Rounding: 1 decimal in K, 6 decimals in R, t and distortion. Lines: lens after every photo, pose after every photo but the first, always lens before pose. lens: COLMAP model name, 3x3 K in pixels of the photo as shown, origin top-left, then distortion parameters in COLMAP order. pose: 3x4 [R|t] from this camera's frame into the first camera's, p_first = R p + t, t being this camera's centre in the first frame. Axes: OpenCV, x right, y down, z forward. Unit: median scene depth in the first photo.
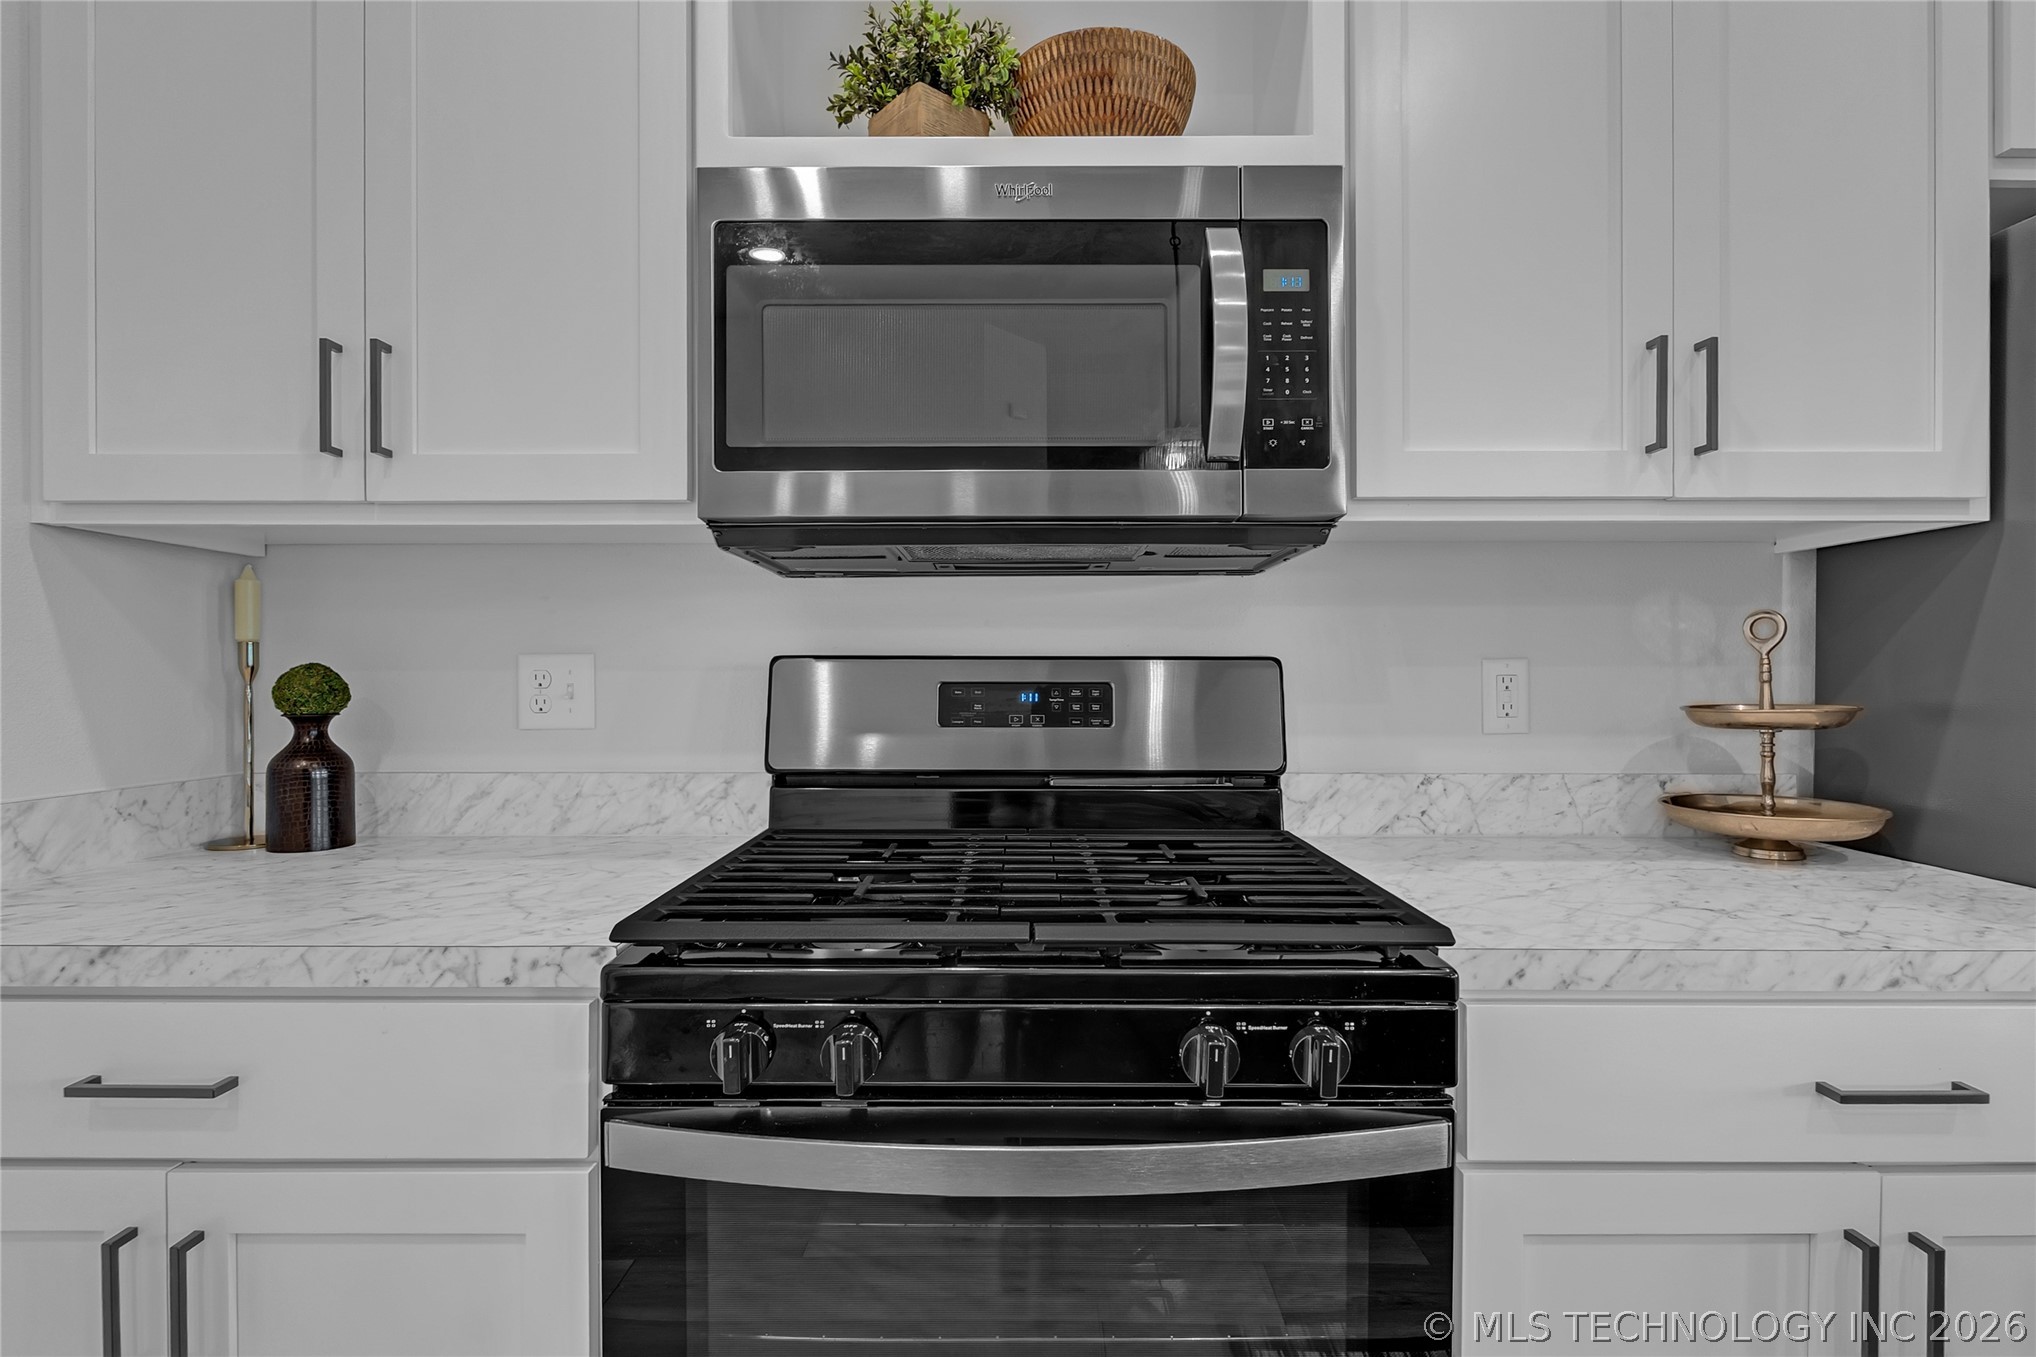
lens RADIAL K [[952.1, 0, 1017.0], [0, 952.1, 675.1], [0, 0, 1]] dist [-0.005445, -0.000897]
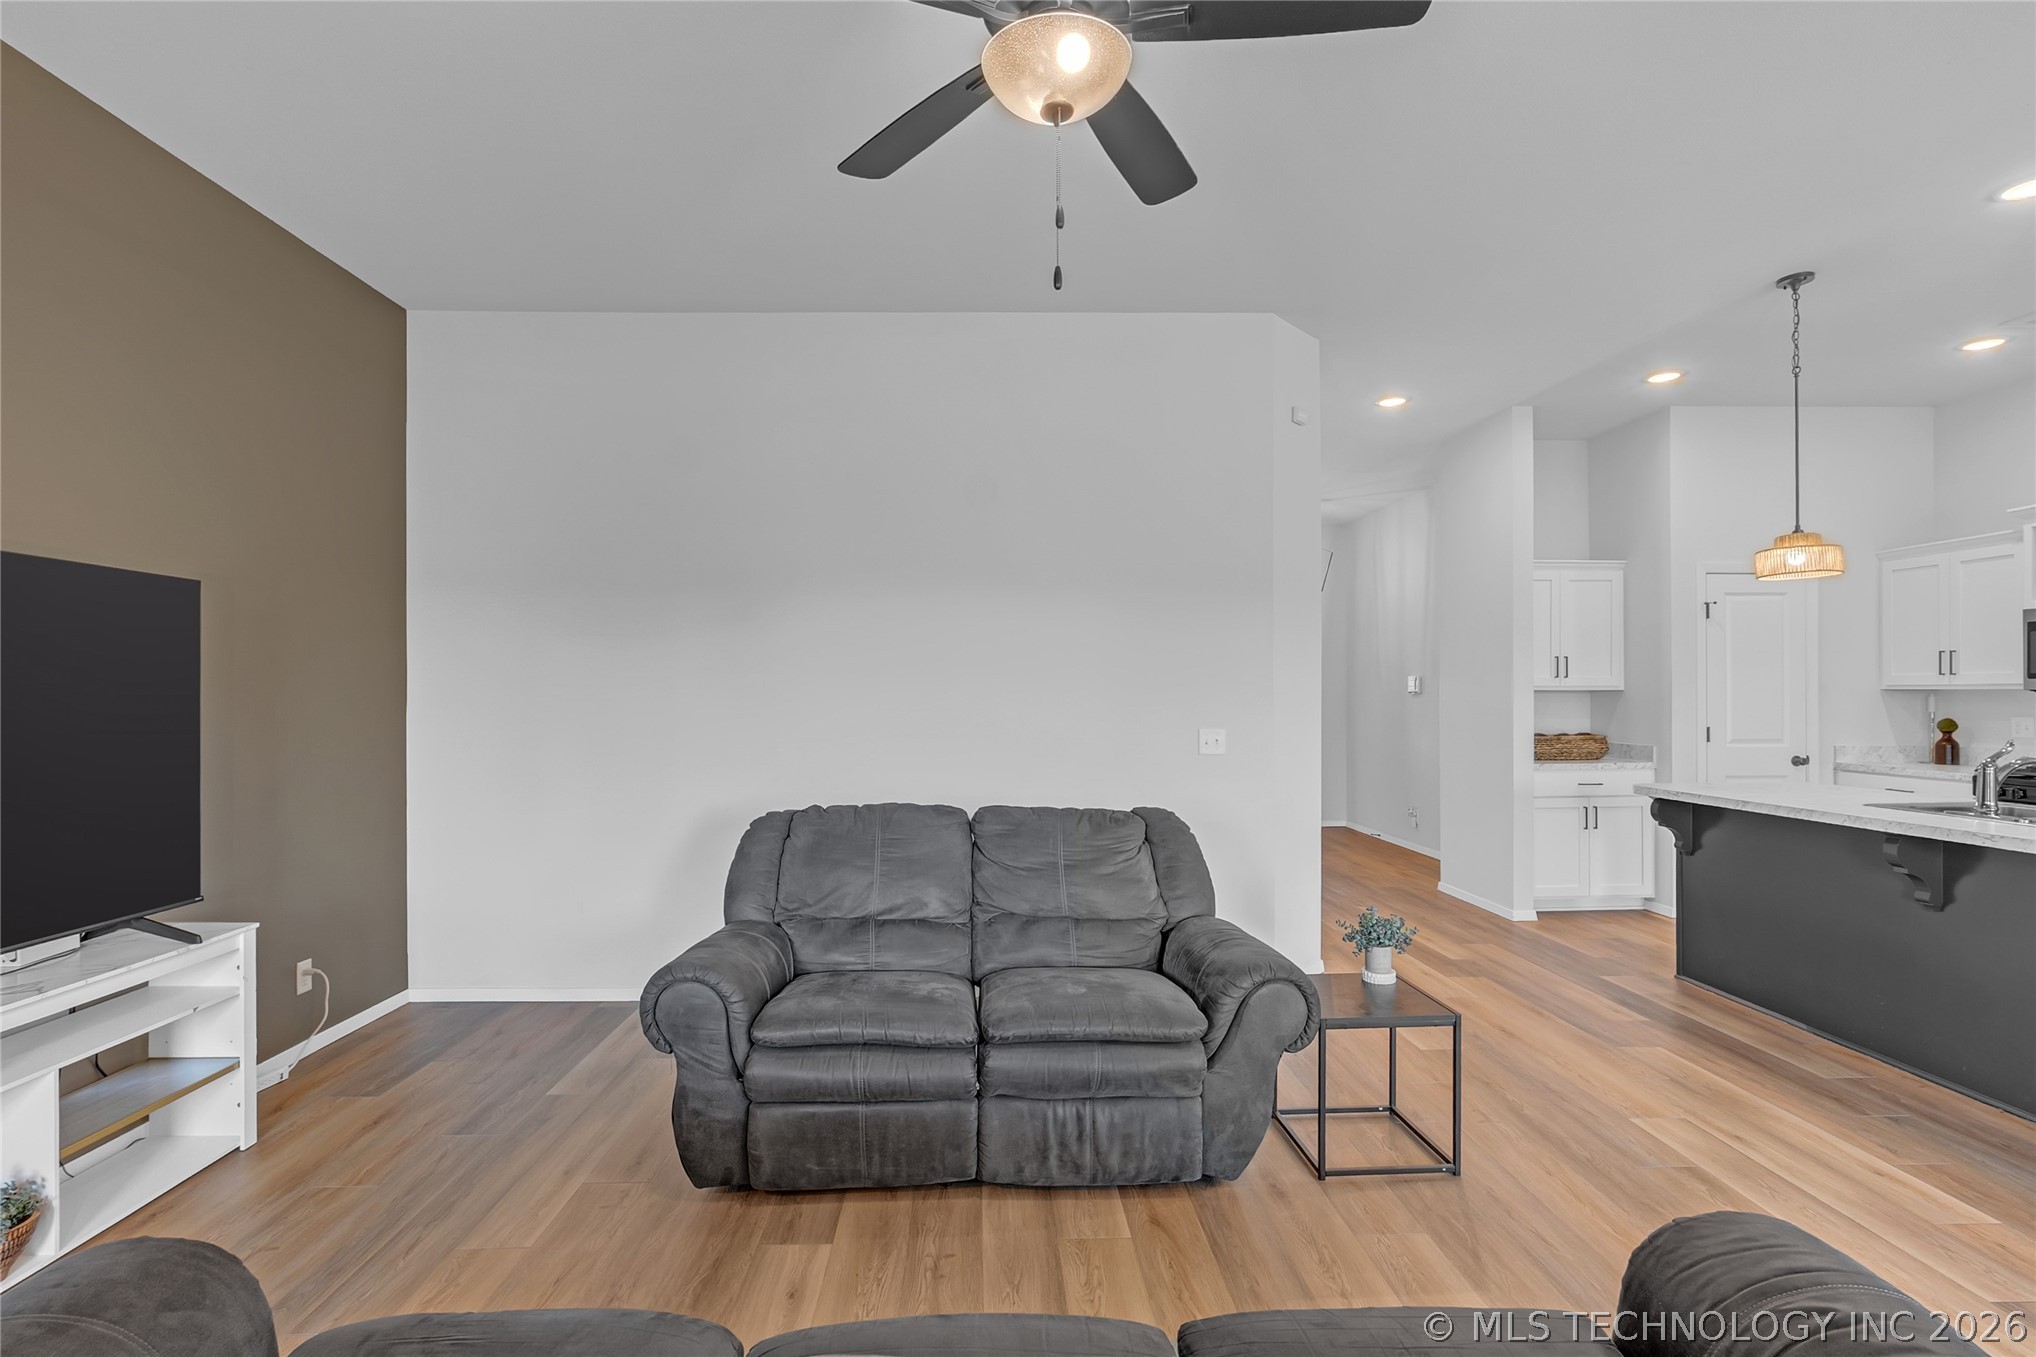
lens RADIAL K [[952.1, 0, 997.4], [0, 952.1, 695.3], [0, 0, 1]] dist [-0.005445, -0.000897]
pose [[0.017108, 0.002422, -0.999851, 3.375223], [0.003579, 0.999991, 0.002484, -0.142417], [0.999847, -0.003621, 0.017099, -3.264249]]
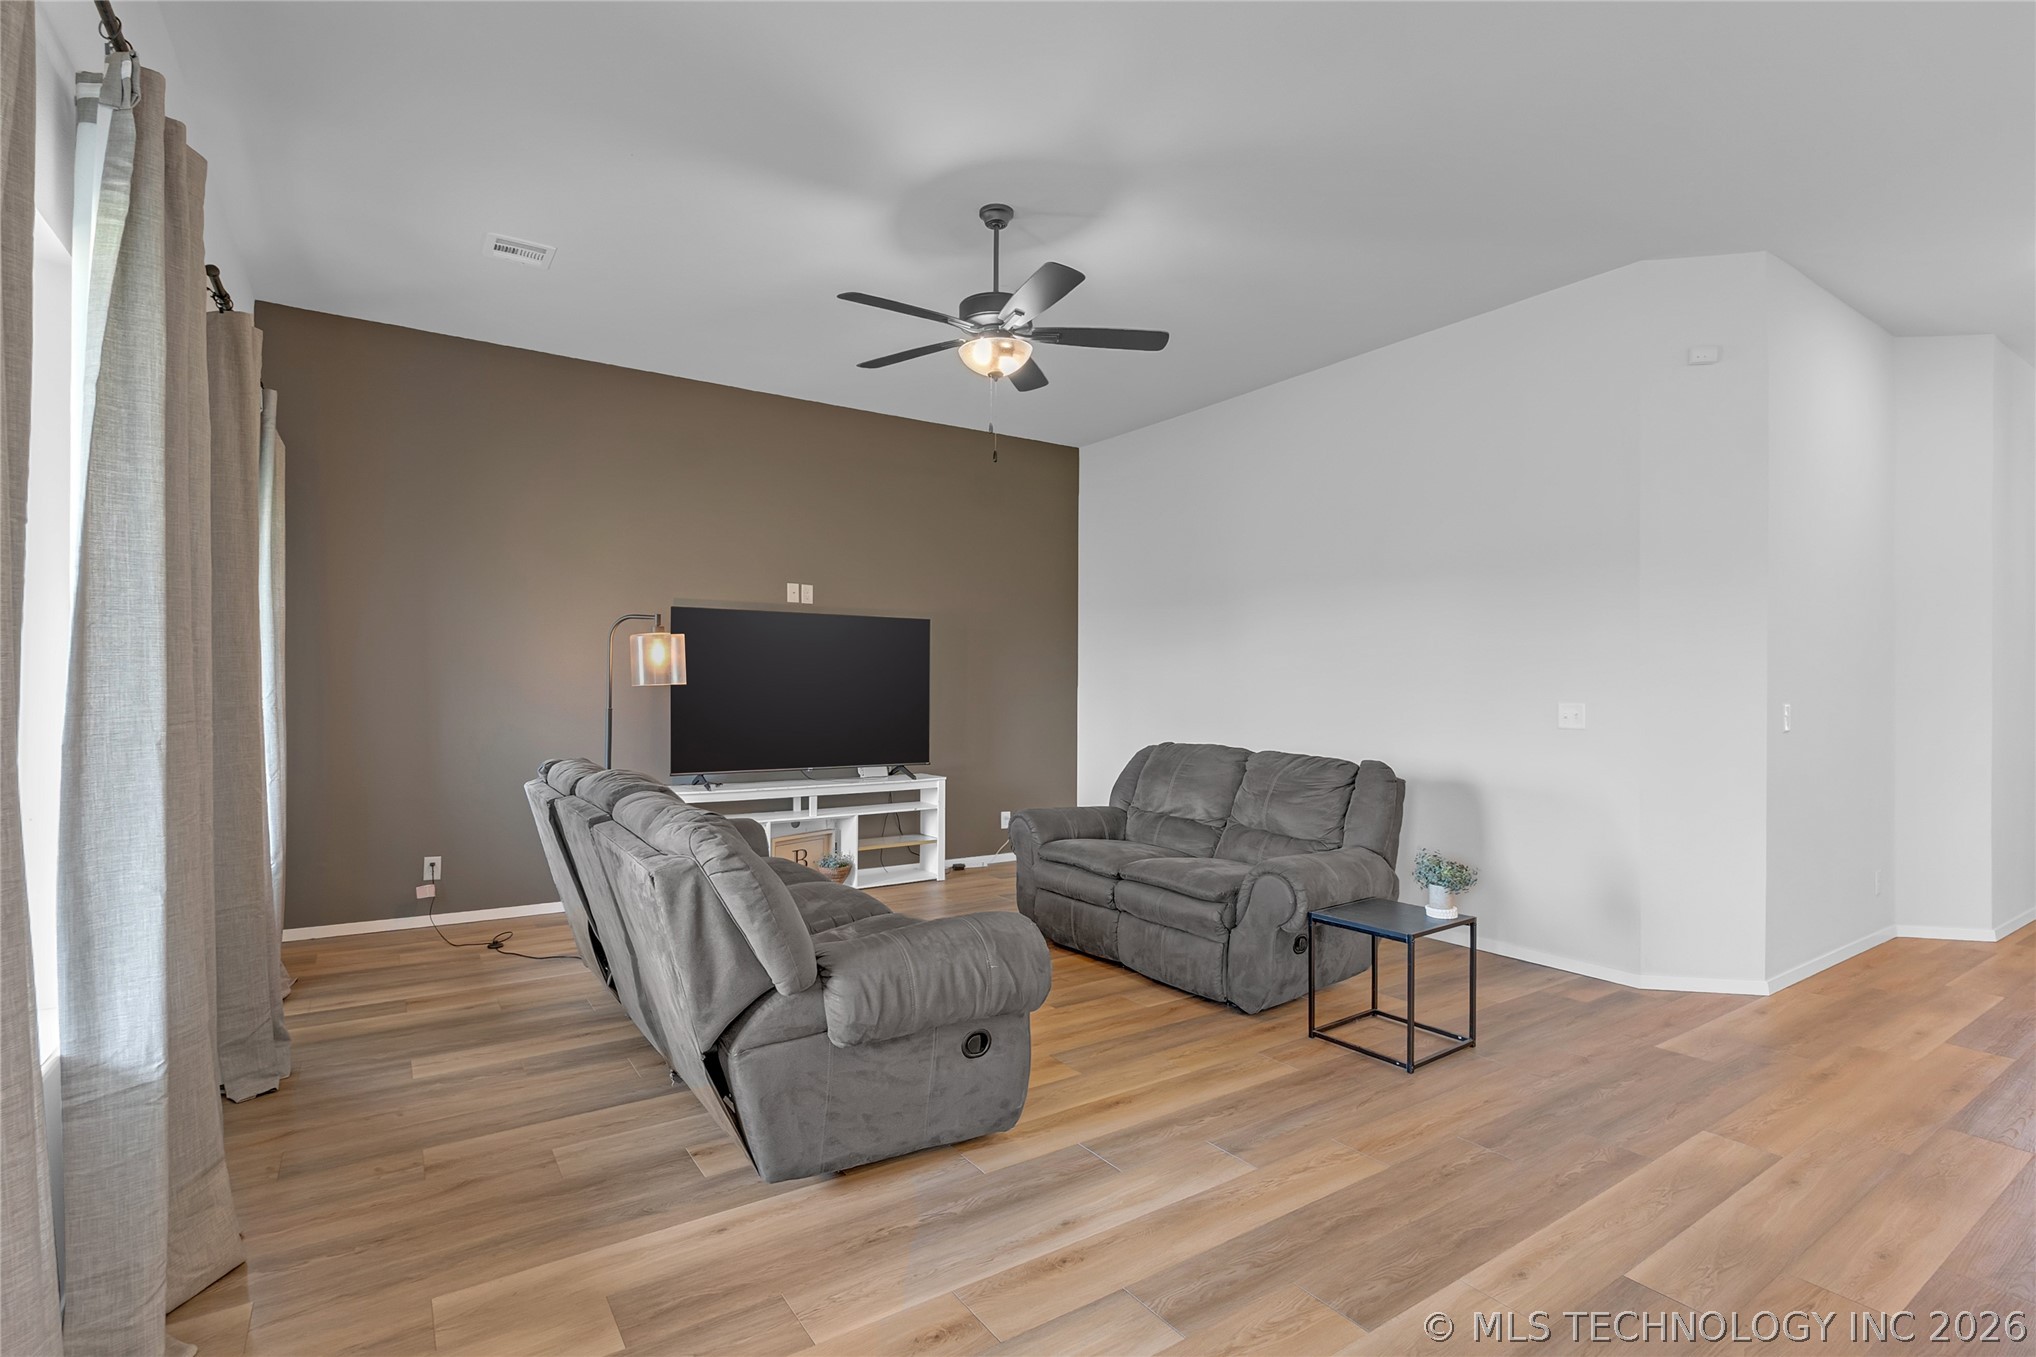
lens RADIAL K [[952.1, 0, 998.4], [0, 952.1, 681.2], [0, 0, 1]] dist [-0.005445, -0.000897]
pose [[-0.835883, -0.006598, -0.548867, 3.518035], [-0.003787, 0.999973, -0.006253, -0.061444], [0.548894, -0.003149, -0.835886, -0.831992]]
